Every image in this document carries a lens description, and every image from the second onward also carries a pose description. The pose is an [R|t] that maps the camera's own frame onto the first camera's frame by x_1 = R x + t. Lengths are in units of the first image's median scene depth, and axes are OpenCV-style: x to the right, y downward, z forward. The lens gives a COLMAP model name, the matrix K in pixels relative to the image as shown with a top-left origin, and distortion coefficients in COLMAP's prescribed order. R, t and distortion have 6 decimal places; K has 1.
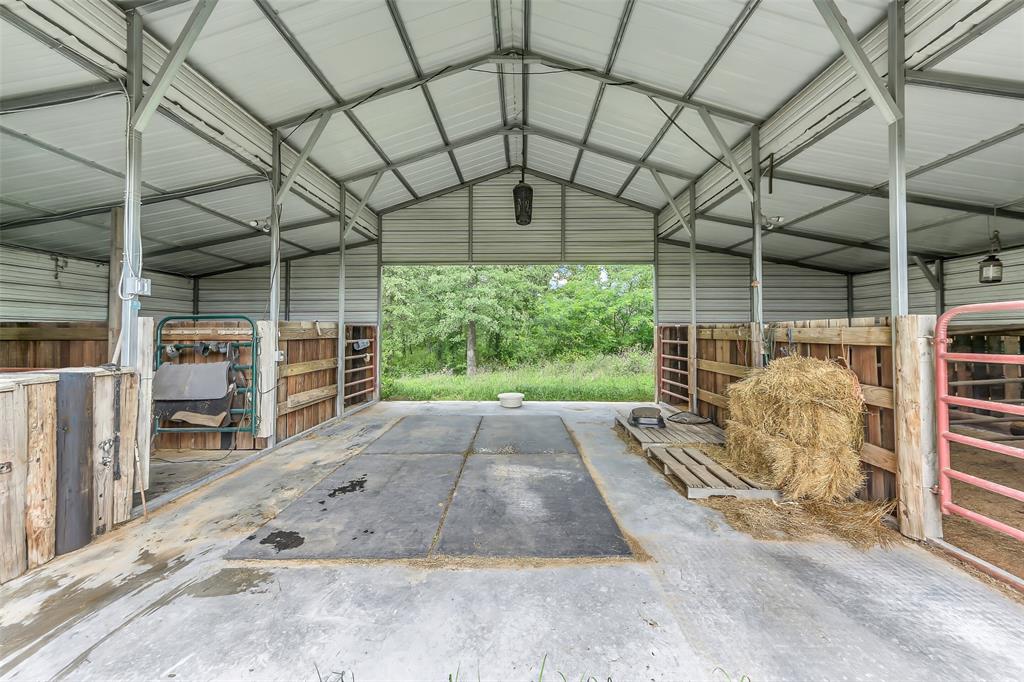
lens RADIAL K [[374.5, 0, 513.9], [0, 374.5, 326.6], [0, 0, 1]] dist [0.000344, -0.000037]
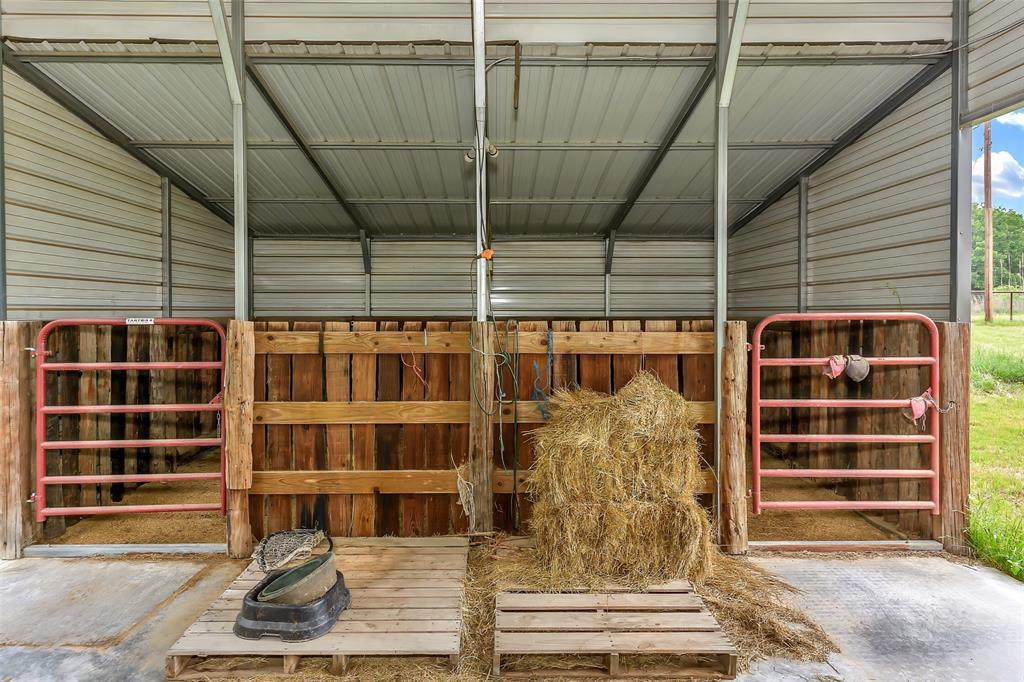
lens RADIAL K [[524.8, 0, 512.0], [0, 524.8, 341.0], [0, 0, 1]] dist [0.001319, 0.000077]
pose [[-0.032478, -0.012217, 0.999398, -0.179517], [-0.015595, 0.999810, 0.011716, 0.008794], [-0.999351, -0.015205, -0.032662, 1.131424]]
